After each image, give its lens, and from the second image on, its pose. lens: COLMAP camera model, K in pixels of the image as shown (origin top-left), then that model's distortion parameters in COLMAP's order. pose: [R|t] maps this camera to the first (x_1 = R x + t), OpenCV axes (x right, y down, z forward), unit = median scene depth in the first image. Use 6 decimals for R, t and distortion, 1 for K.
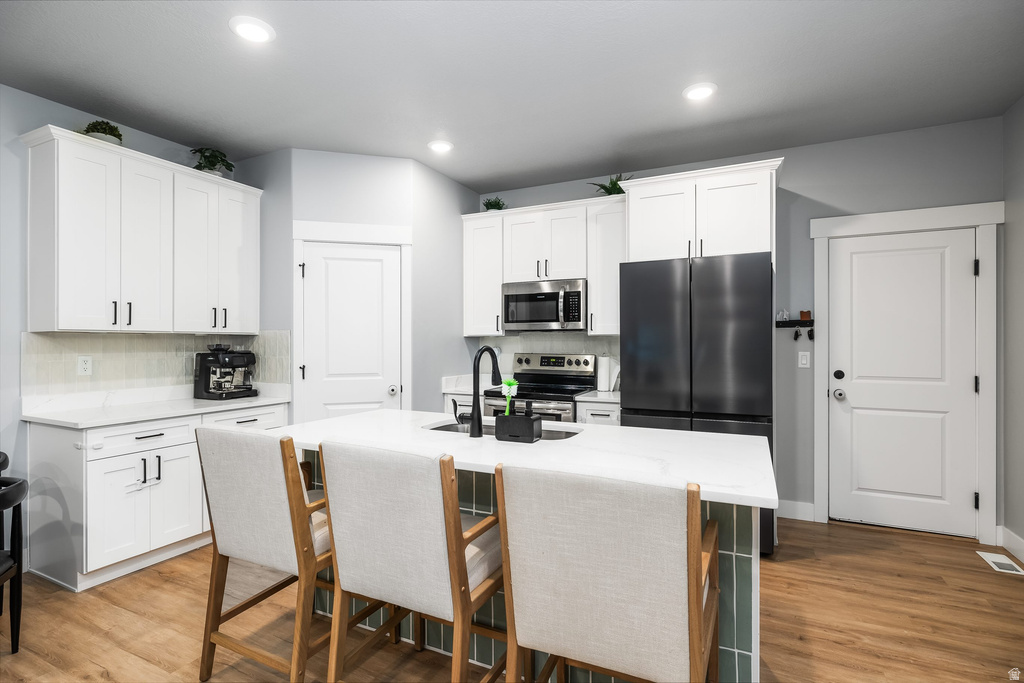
lens RADIAL K [[497.6, 0, 507.2], [0, 497.6, 340.4], [0, 0, 1]] dist [-0.003563, 0.002072]
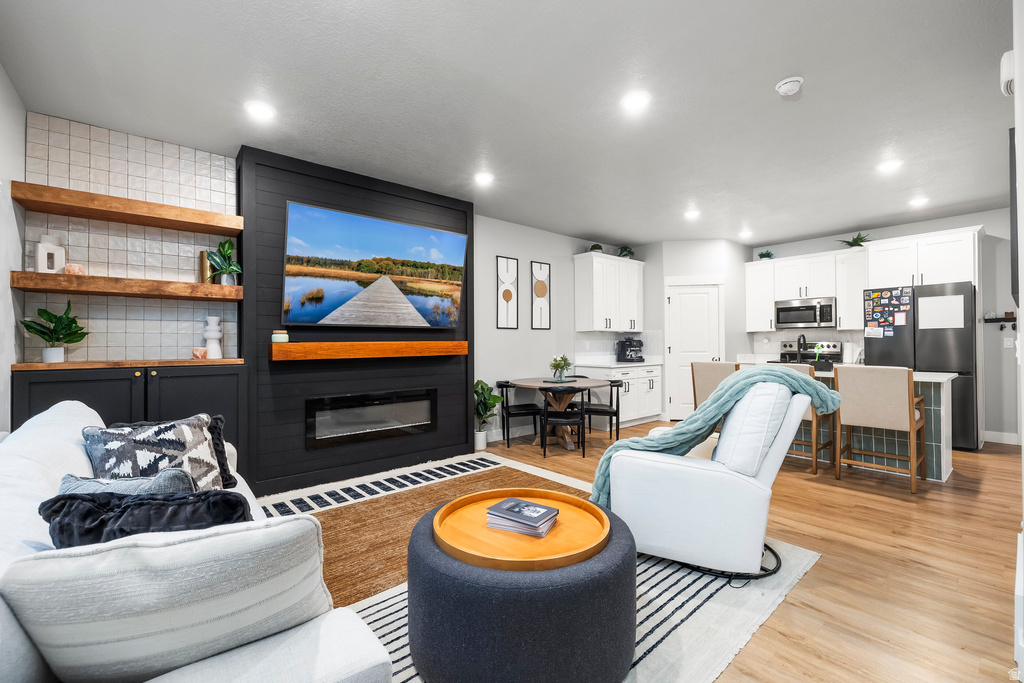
lens RADIAL K [[428.5, 0, 508.7], [0, 428.5, 341.9], [0, 0, 1]] dist [0.002646, 0.000339]
pose [[0.915260, -0.005435, -0.402827, -0.305020], [0.006046, 0.999982, 0.000245, 0.026223], [0.402818, -0.002660, 0.915276, -0.887962]]
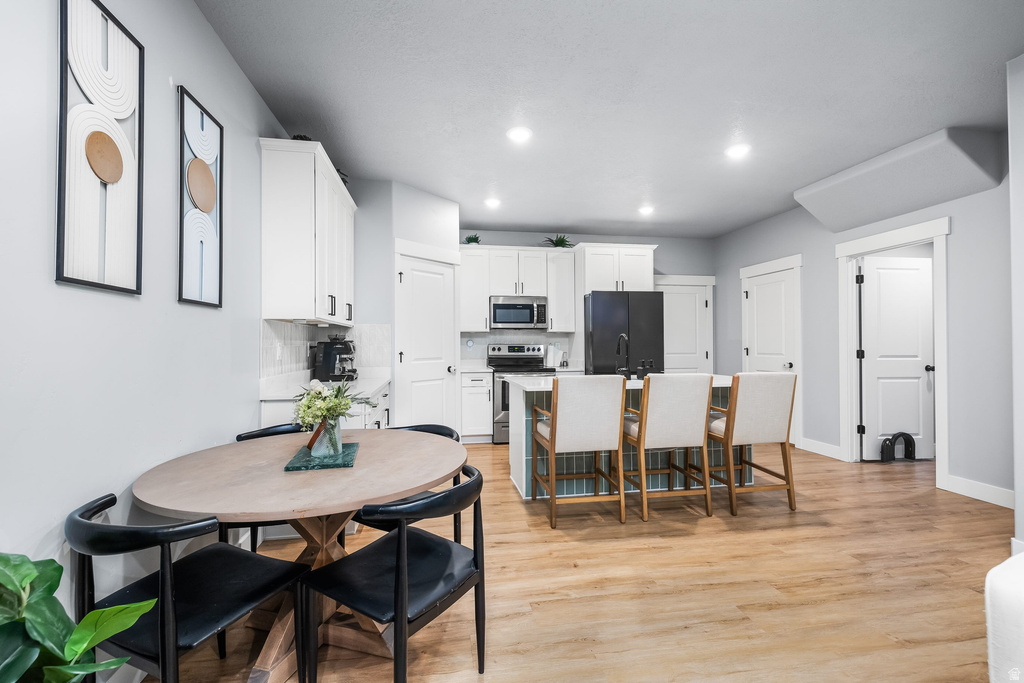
lens RADIAL K [[428.5, 0, 504.8], [0, 428.5, 338.6], [0, 0, 1]] dist [0.002646, 0.000339]
pose [[0.812478, 0.005008, 0.582971, -0.835247], [0.001956, 0.999934, -0.011316, 0.029324], [-0.582989, 0.010334, 0.812414, -0.049791]]
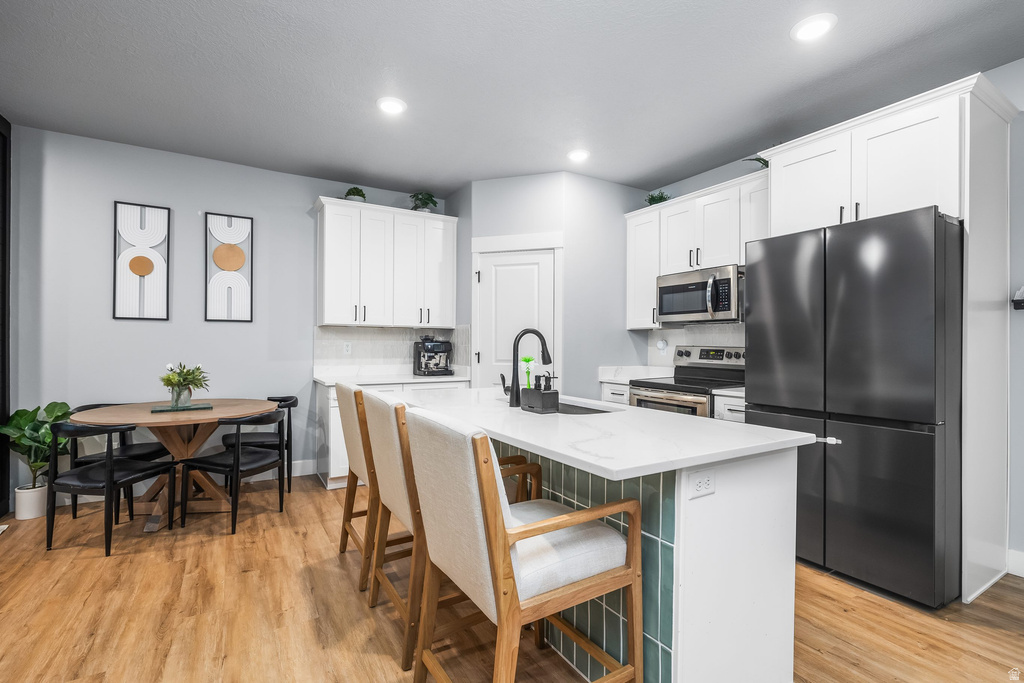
lens RADIAL K [[465.4, 0, 509.4], [0, 465.4, 344.0], [0, 0, 1]] dist [-0.007945, 0.001655]
pose [[0.840722, 0.005468, -0.541440, 0.294383], [-0.005526, 0.999984, 0.001517, 0.027285], [0.541439, 0.001717, 0.840738, 0.050477]]
